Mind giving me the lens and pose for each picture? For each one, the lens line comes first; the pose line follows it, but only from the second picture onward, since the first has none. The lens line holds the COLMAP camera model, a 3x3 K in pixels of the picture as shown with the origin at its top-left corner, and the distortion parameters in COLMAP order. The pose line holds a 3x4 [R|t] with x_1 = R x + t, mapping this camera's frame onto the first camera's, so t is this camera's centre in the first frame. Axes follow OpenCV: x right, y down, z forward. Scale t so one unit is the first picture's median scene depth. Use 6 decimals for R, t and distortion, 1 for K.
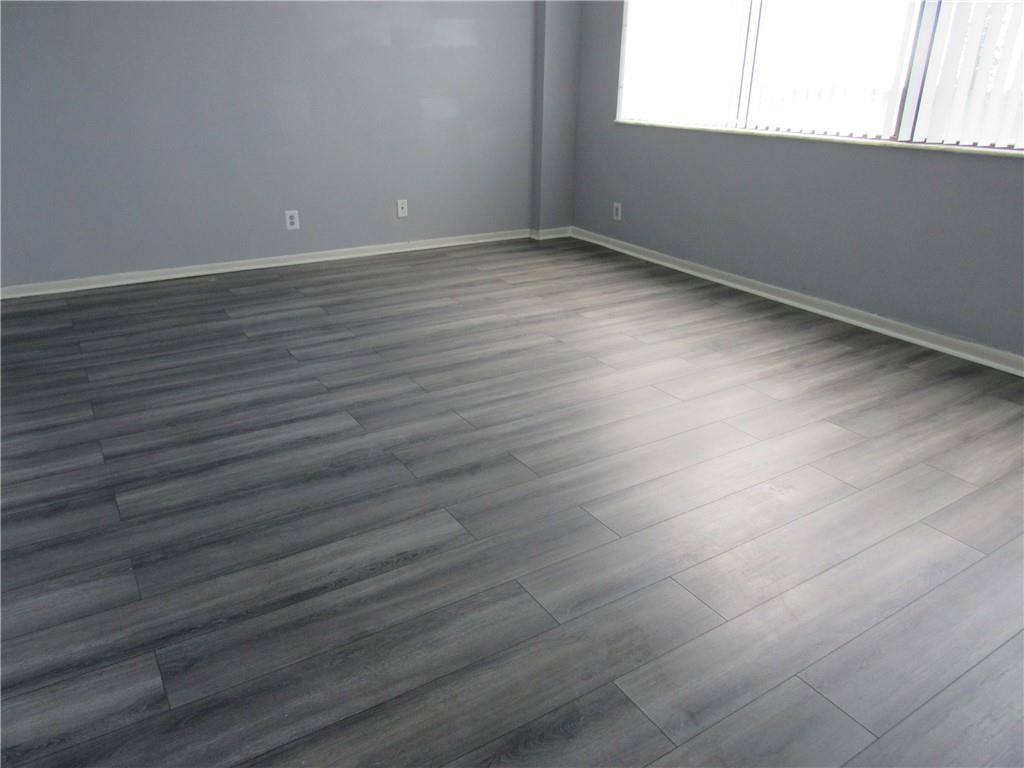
lens RADIAL K [[749.7, 0, 517.7], [0, 749.7, 387.4], [0, 0, 1]] dist [-0.031322, 0.029285]
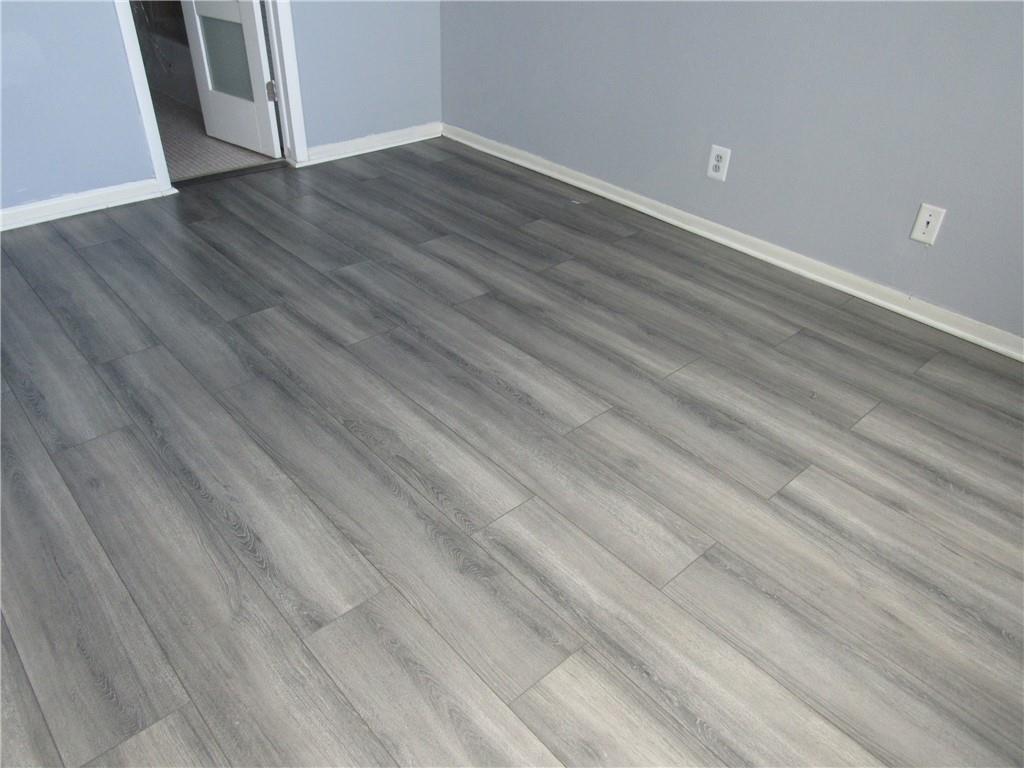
lens RADIAL K [[729.6, 0, 517.8], [0, 729.6, 385.1], [0, 0, 1]] dist [-0.037930, 0.022993]
pose [[0.156785, 0.554879, -0.817024, 0.270483], [-0.407428, 0.789921, 0.458288, -0.326141], [0.899678, 0.261025, 0.349921, 0.811918]]
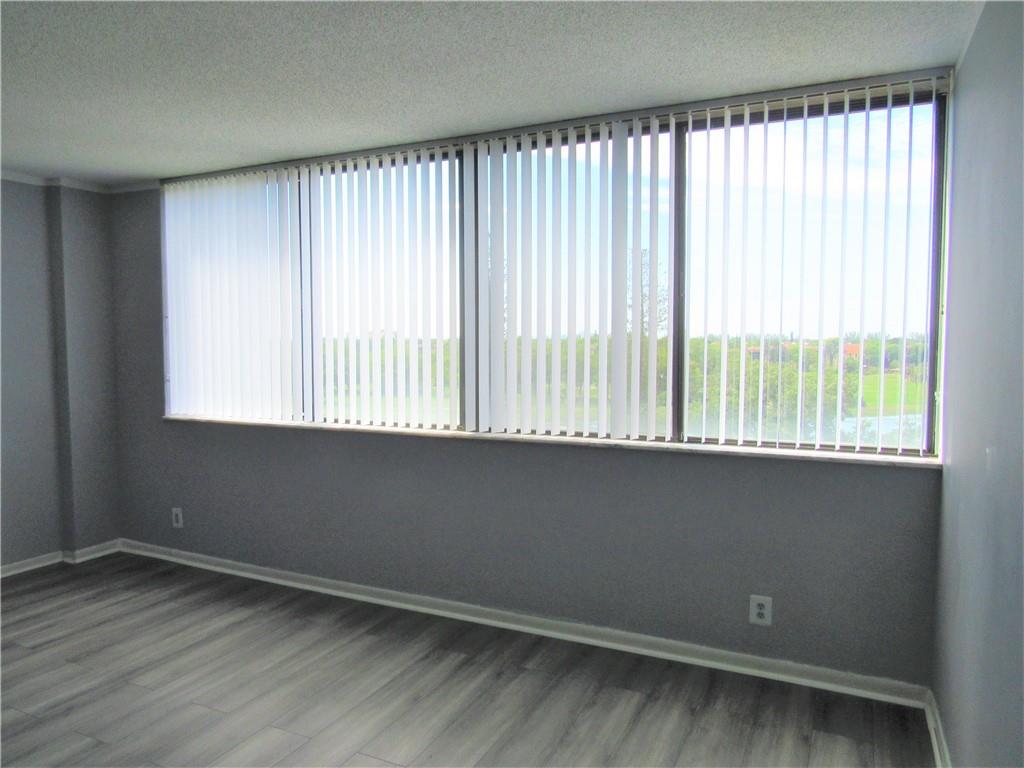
lens RADIAL K [[734.5, 0, 521.4], [0, 734.5, 384.0], [0, 0, 1]] dist [-0.033543, 0.009207]
pose [[0.846737, -0.050377, 0.529622, 0.042785], [0.215018, 0.942983, -0.254067, -0.108163], [-0.486625, 0.329006, 0.809290, 0.115750]]
